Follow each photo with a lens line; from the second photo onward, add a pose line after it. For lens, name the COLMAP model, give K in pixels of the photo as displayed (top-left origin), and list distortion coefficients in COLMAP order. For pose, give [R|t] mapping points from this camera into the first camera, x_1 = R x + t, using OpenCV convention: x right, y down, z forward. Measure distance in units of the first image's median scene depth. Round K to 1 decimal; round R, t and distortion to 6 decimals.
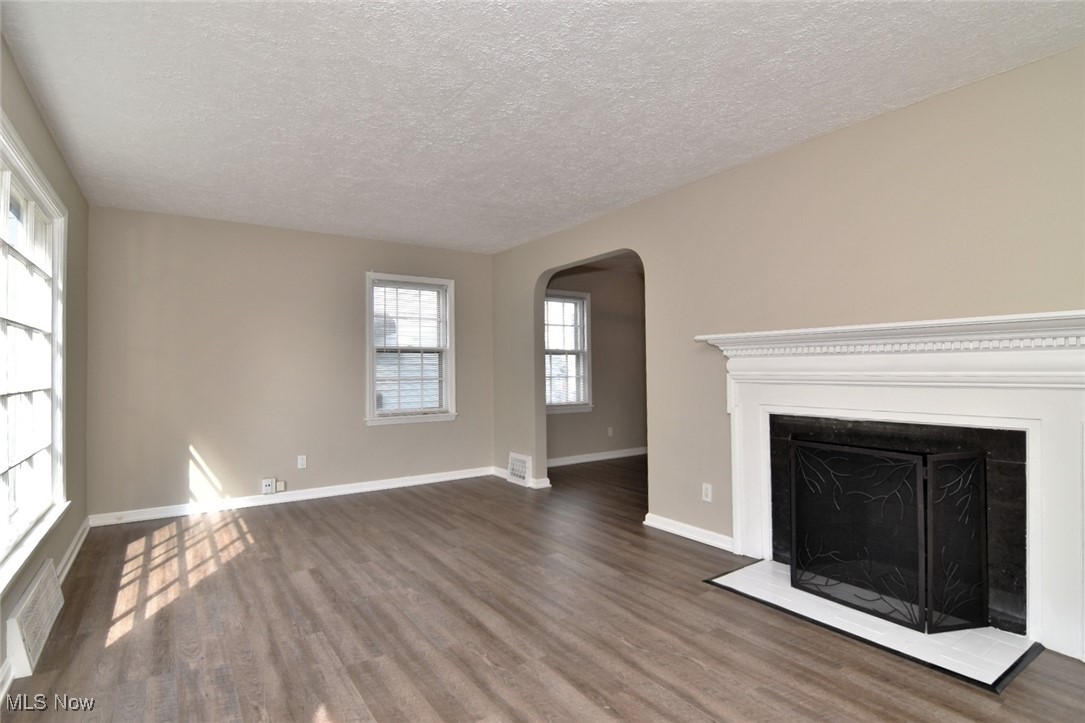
lens RADIAL K [[545.0, 0, 539.2], [0, 545.0, 362.3], [0, 0, 1]] dist [-0.002812, -0.000792]
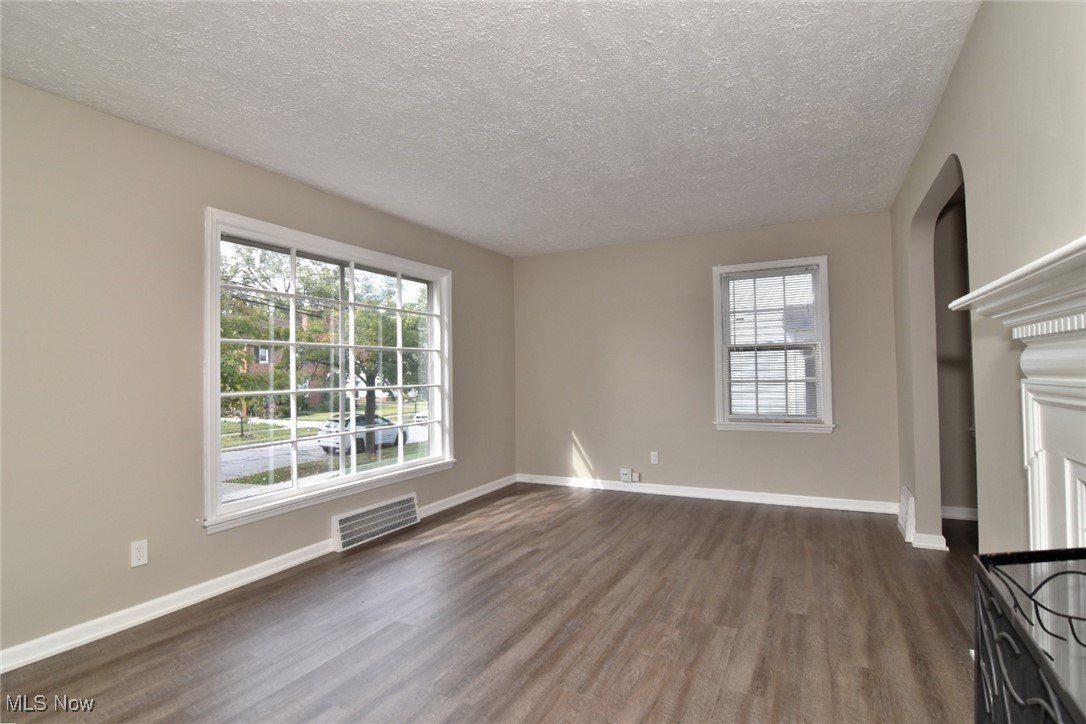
lens RADIAL K [[530.0, 0, 543.0], [0, 530.0, 362.0], [0, 0, 1]] dist [-0.005085, -0.000824]
pose [[0.487179, -0.019828, -0.873077, 0.597026], [0.024134, 0.999666, -0.009236, 0.000733], [0.872969, -0.016571, 0.487494, 0.510254]]
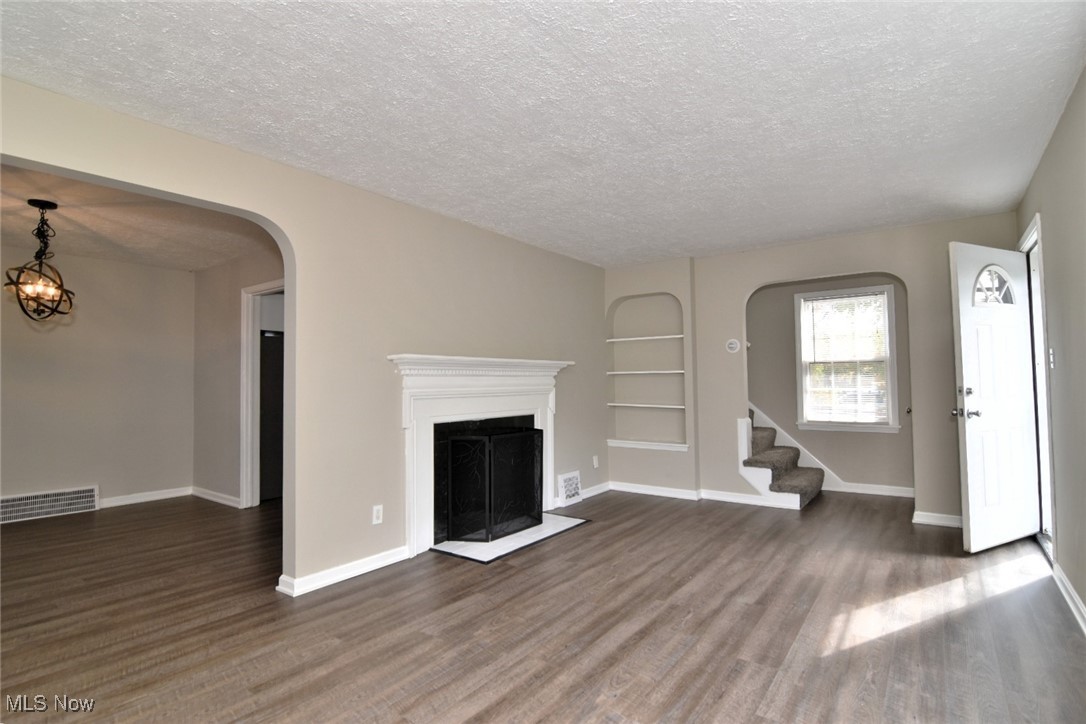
lens RADIAL K [[545.5, 0, 539.7], [0, 545.5, 362.8], [0, 0, 1]] dist [-0.002812, -0.000792]
pose [[-0.337260, 0.046316, 0.940272, -0.851504], [0.002760, 0.998833, -0.048210, 0.019575], [-0.941407, -0.013665, -0.336994, 1.261050]]
